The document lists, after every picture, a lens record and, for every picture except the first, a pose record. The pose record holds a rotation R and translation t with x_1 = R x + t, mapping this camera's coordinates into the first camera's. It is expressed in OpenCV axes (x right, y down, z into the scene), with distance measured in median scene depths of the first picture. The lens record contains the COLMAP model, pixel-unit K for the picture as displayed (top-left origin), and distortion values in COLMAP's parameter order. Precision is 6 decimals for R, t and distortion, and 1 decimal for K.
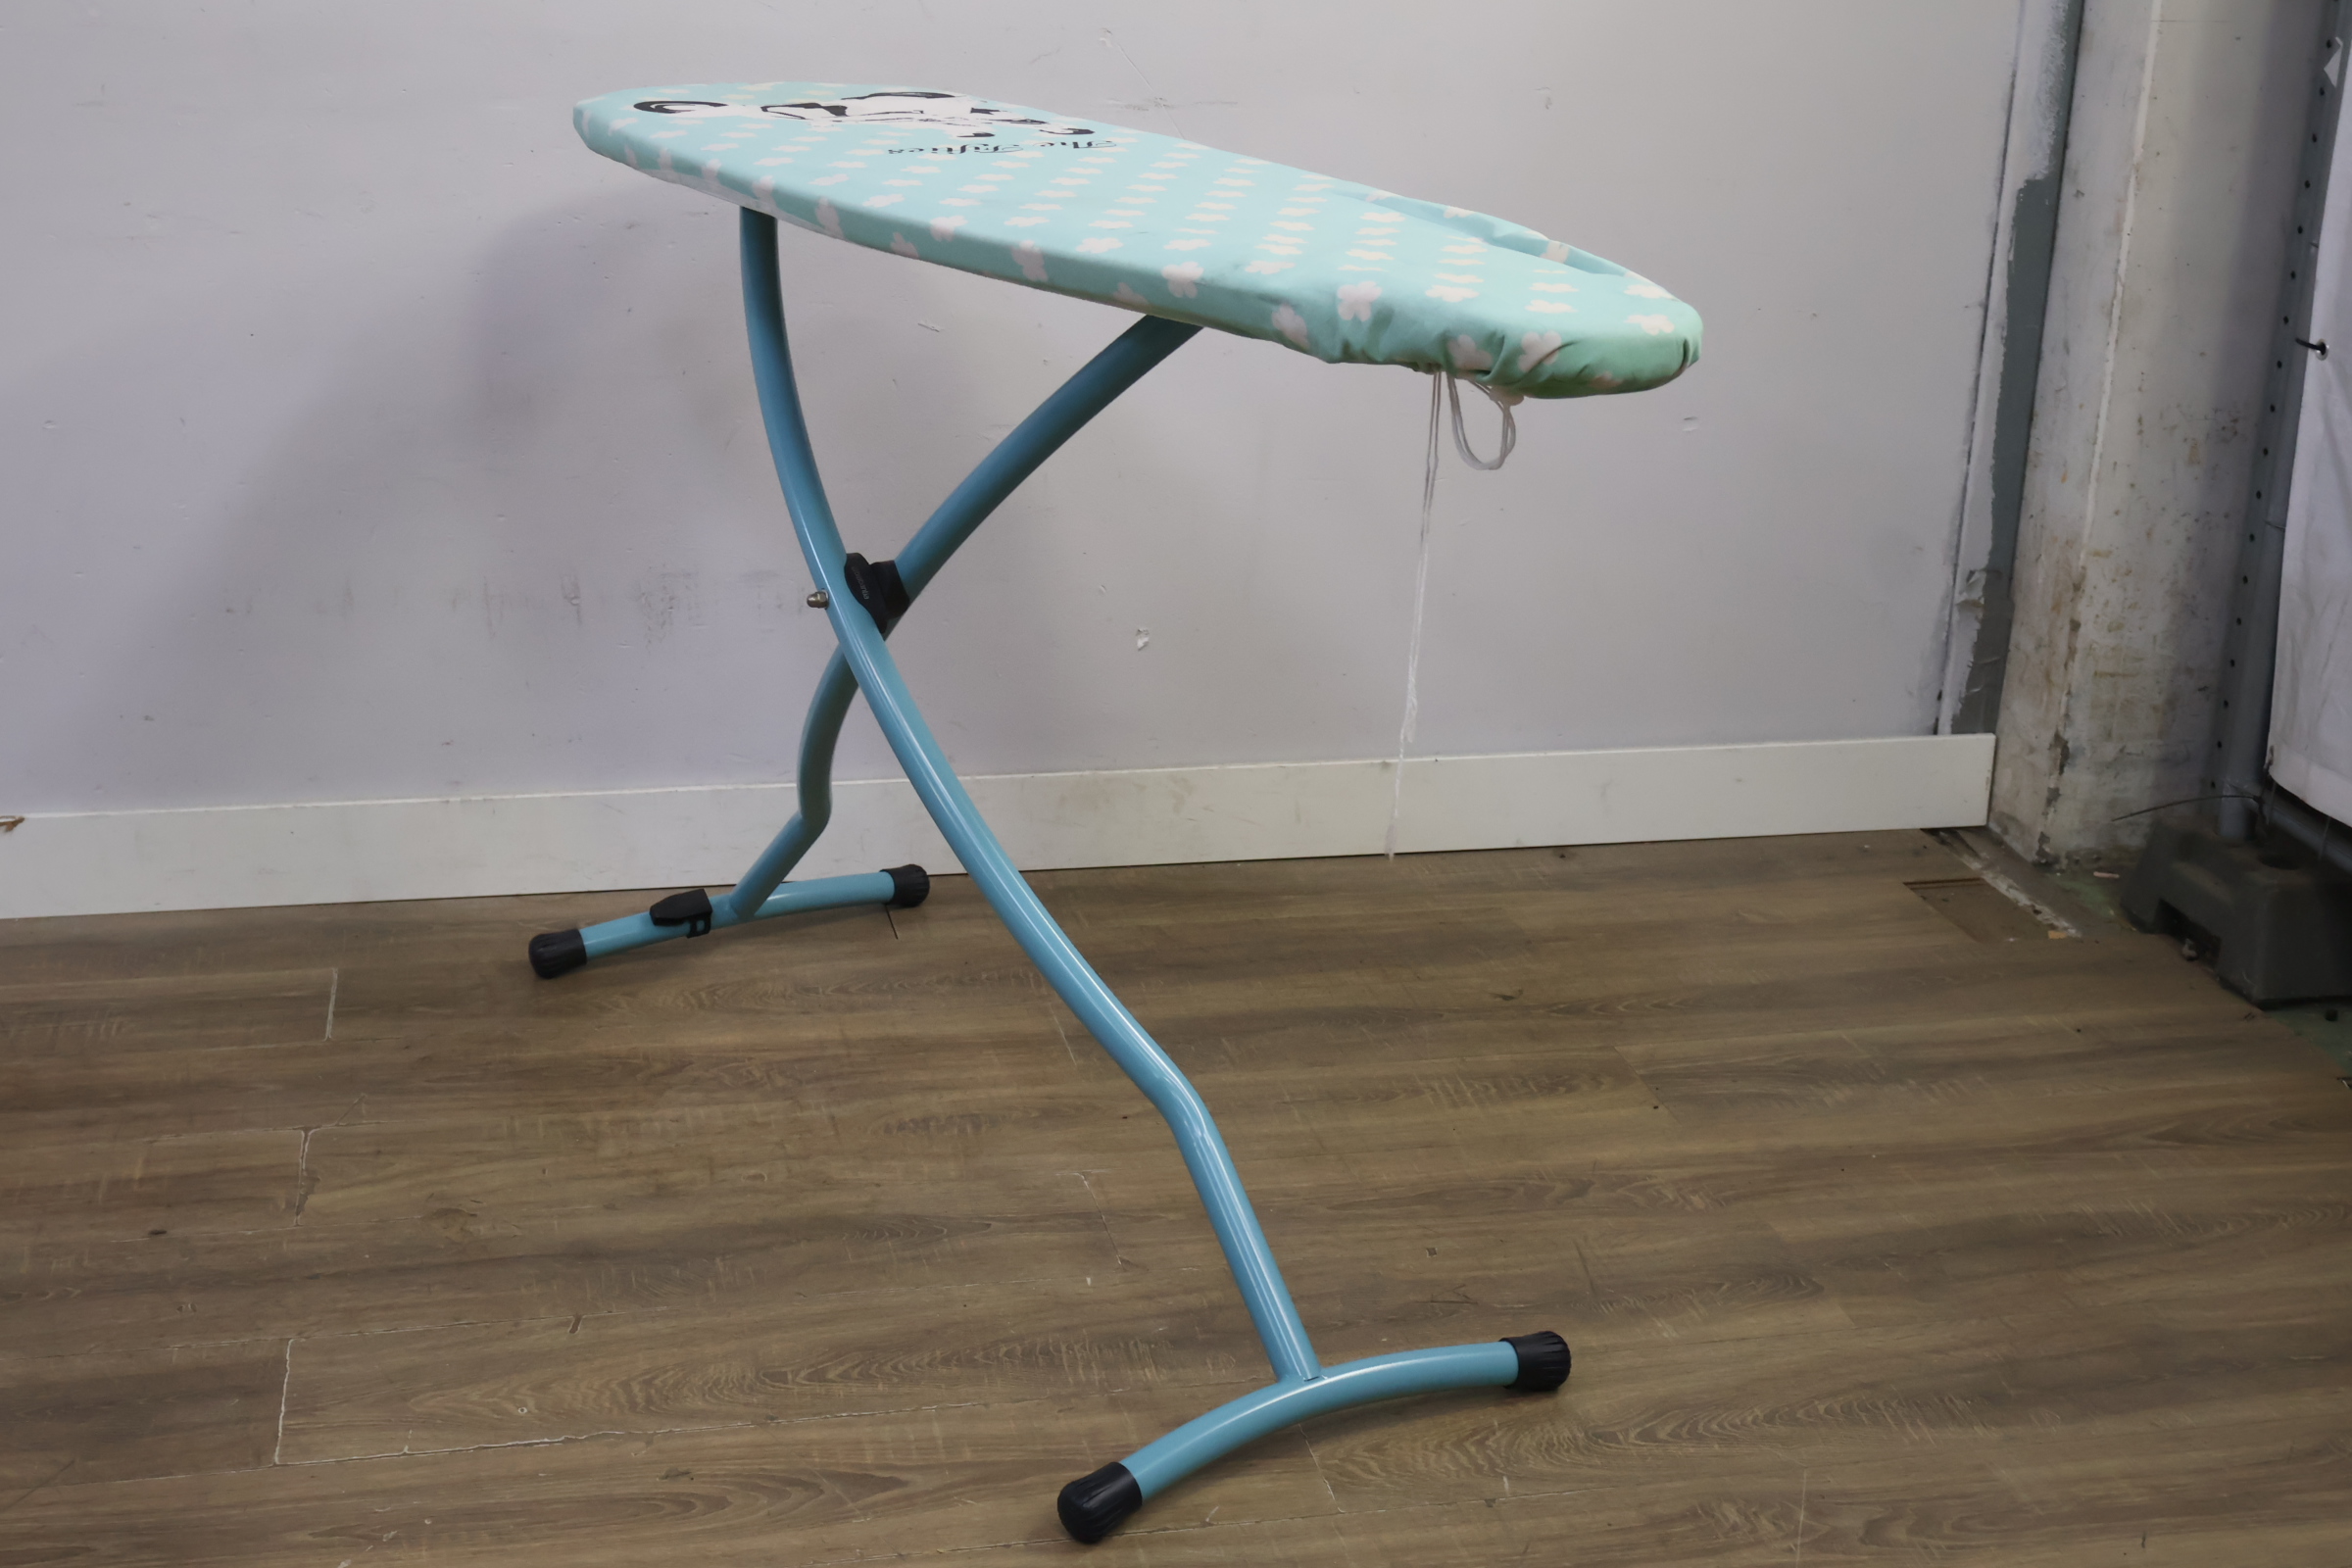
lens RADIAL K [[3055.1, 0, 1175.8], [0, 3055.1, 781.6], [0, 0, 1]] dist [-0.010017, 0.000000]
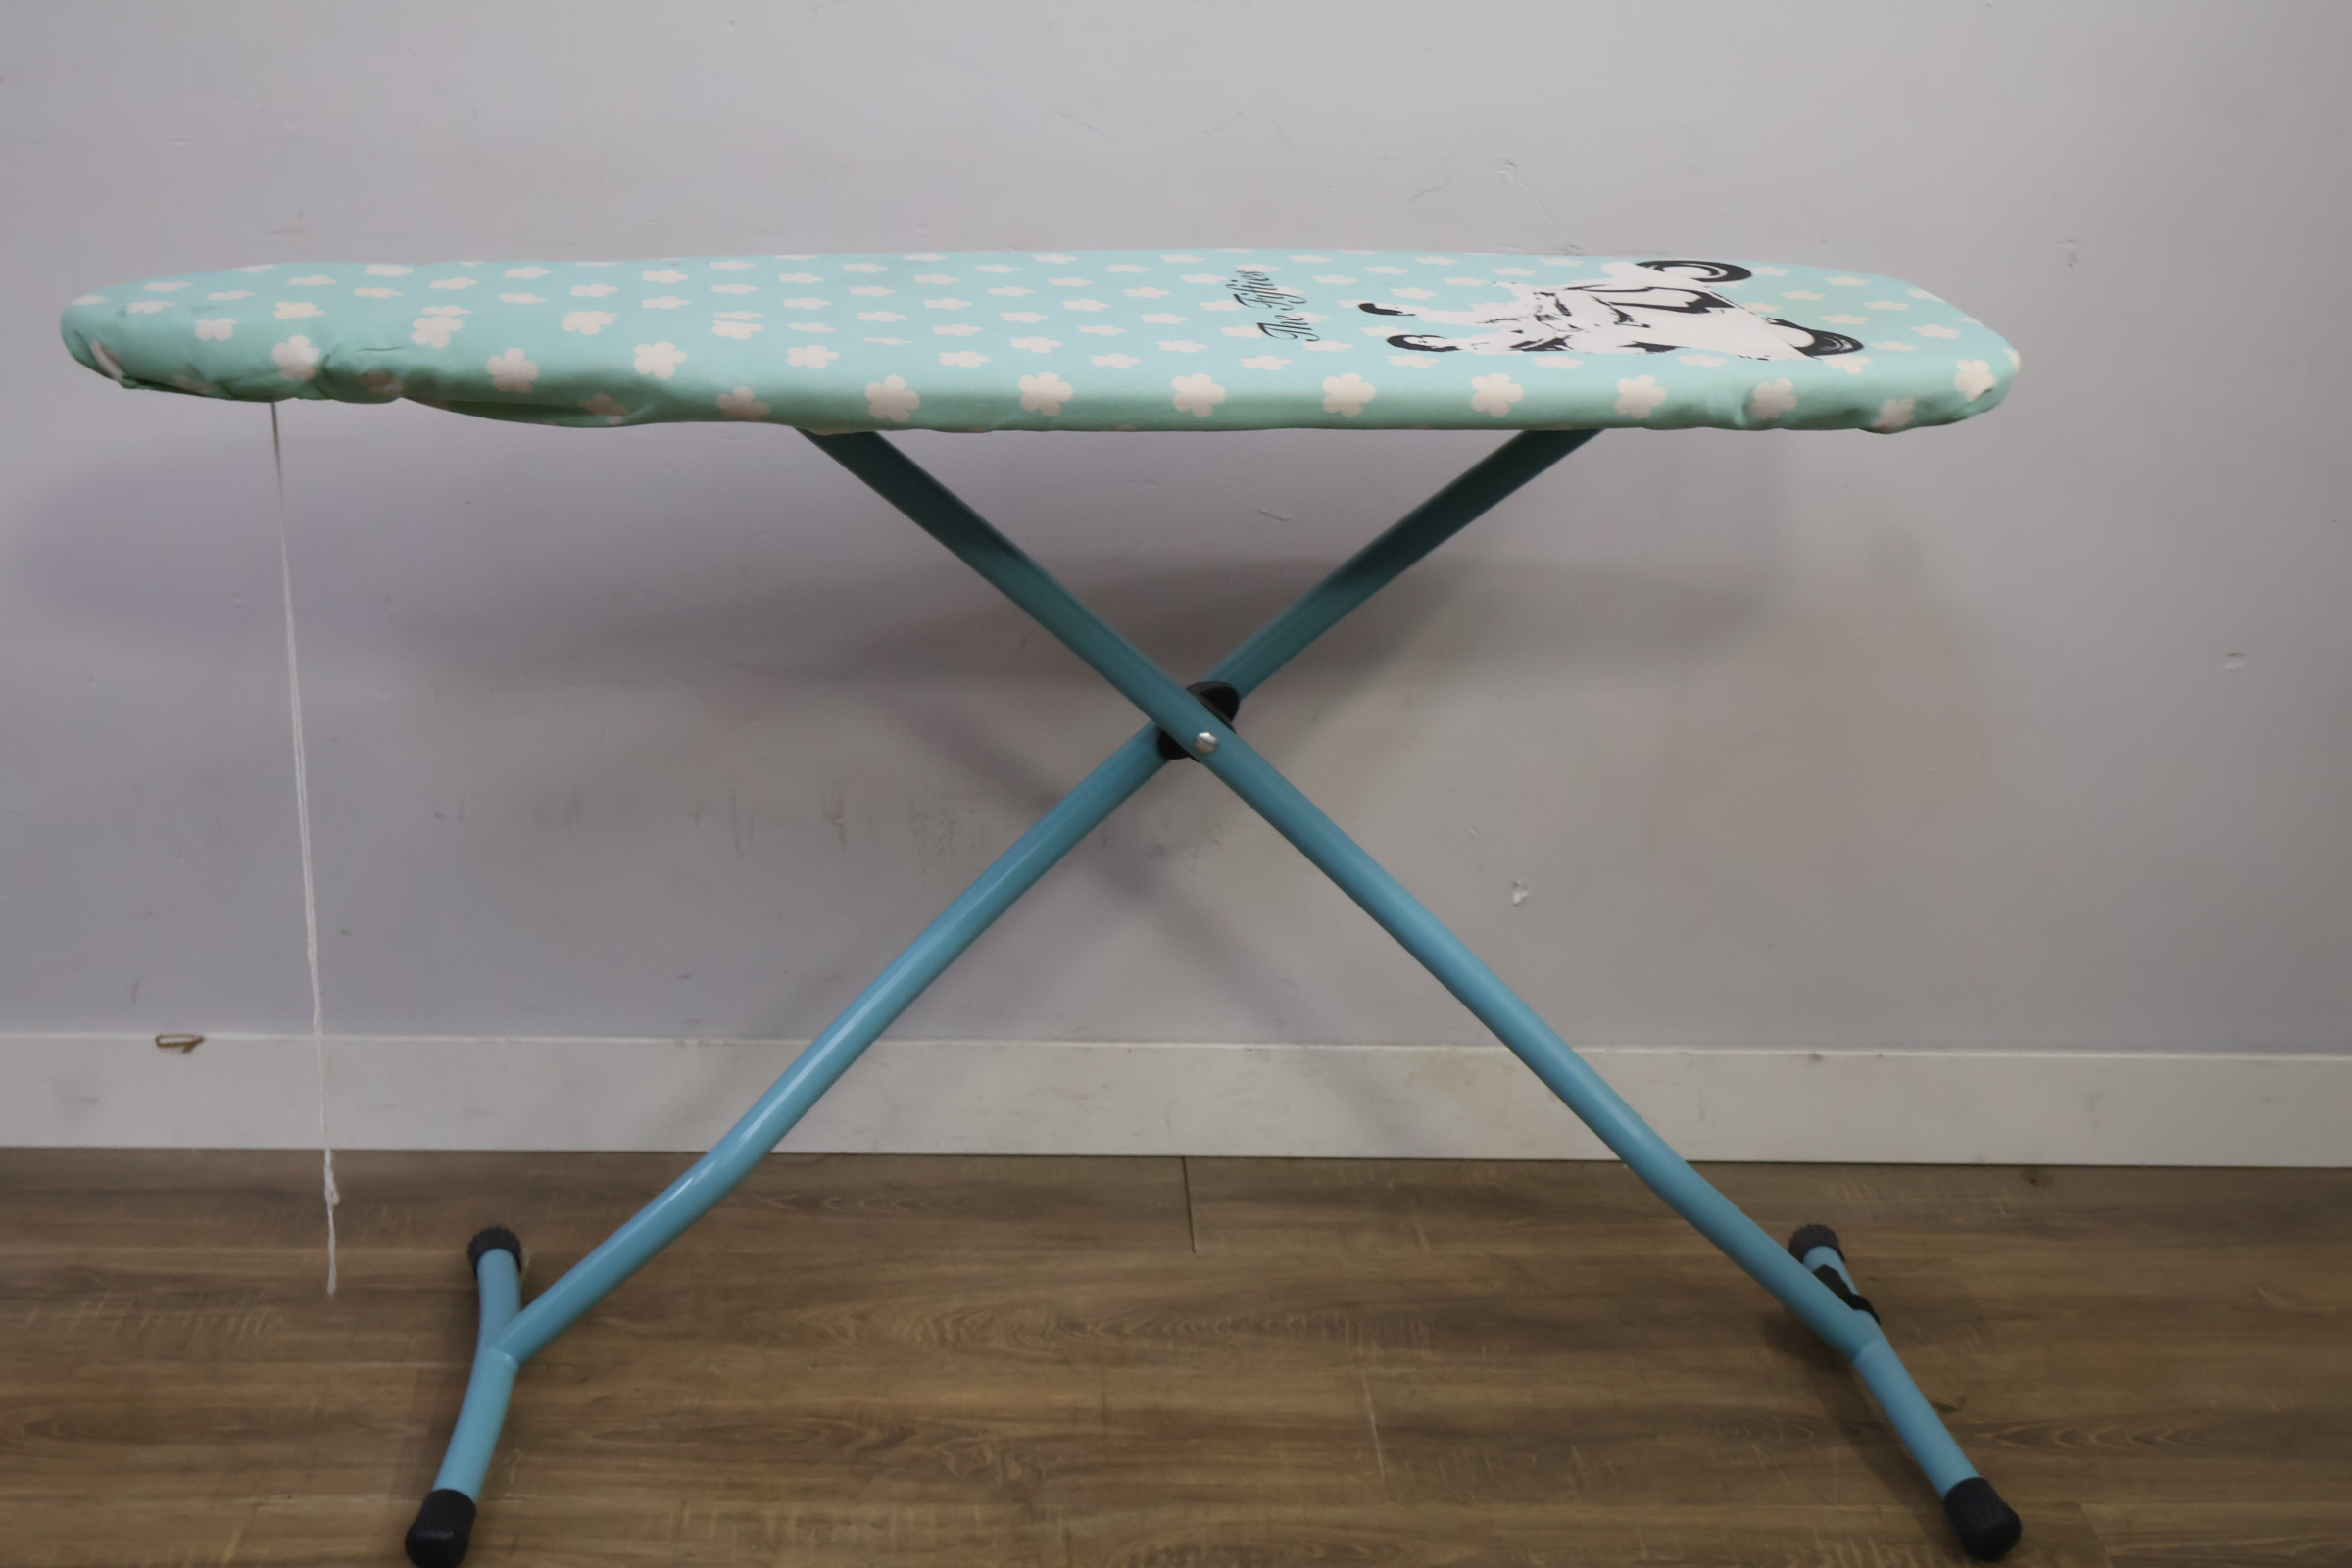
lens RADIAL K [[3055.1, 0, 1156.2], [0, 3055.1, 787.0], [0, 0, 1]] dist [-0.010017, 0.000000]
pose [[0.984904, 0.059447, -0.162576, 0.029457], [-0.055914, 0.998091, 0.026225, -0.109992], [0.163824, -0.016739, 0.986347, 0.214448]]
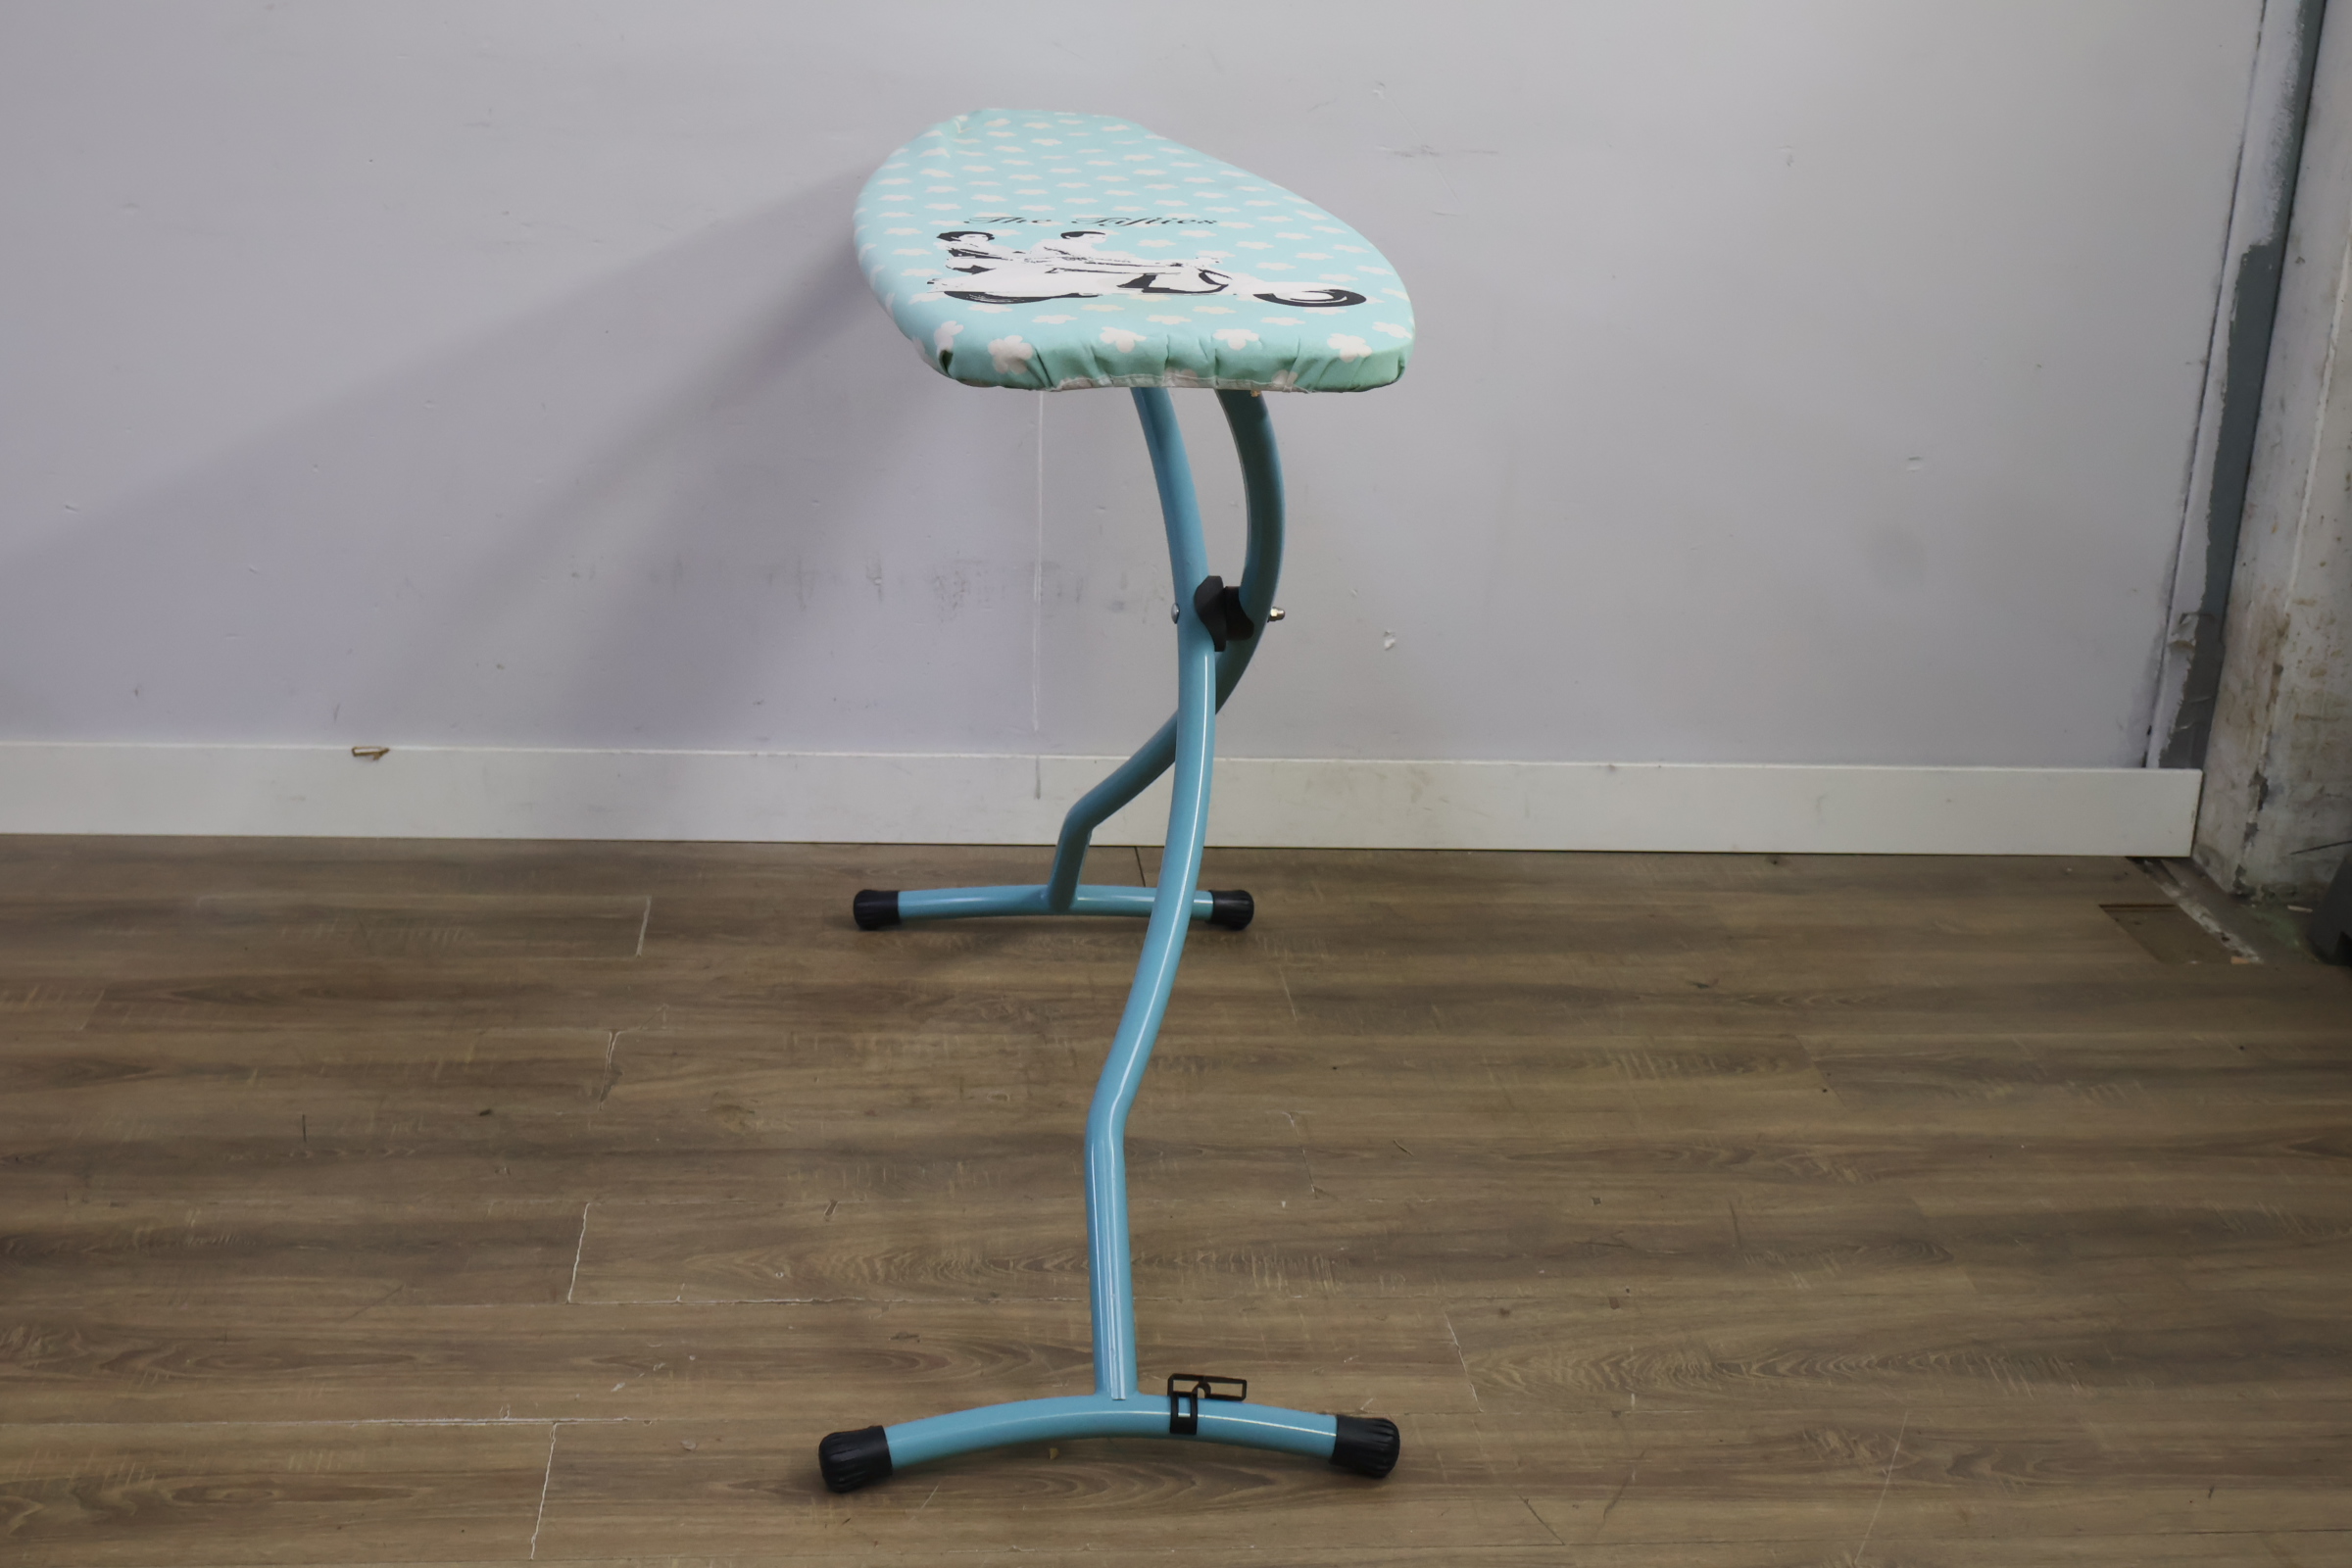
lens RADIAL K [[3055.1, 0, 1158.4], [0, 3055.1, 783.0], [0, 0, 1]] dist [-0.010017, 0.000000]
pose [[0.992128, 0.053228, -0.113355, 0.040322], [-0.053637, 0.998560, -0.000555, 0.011100], [0.113162, 0.006630, 0.993554, -0.108239]]
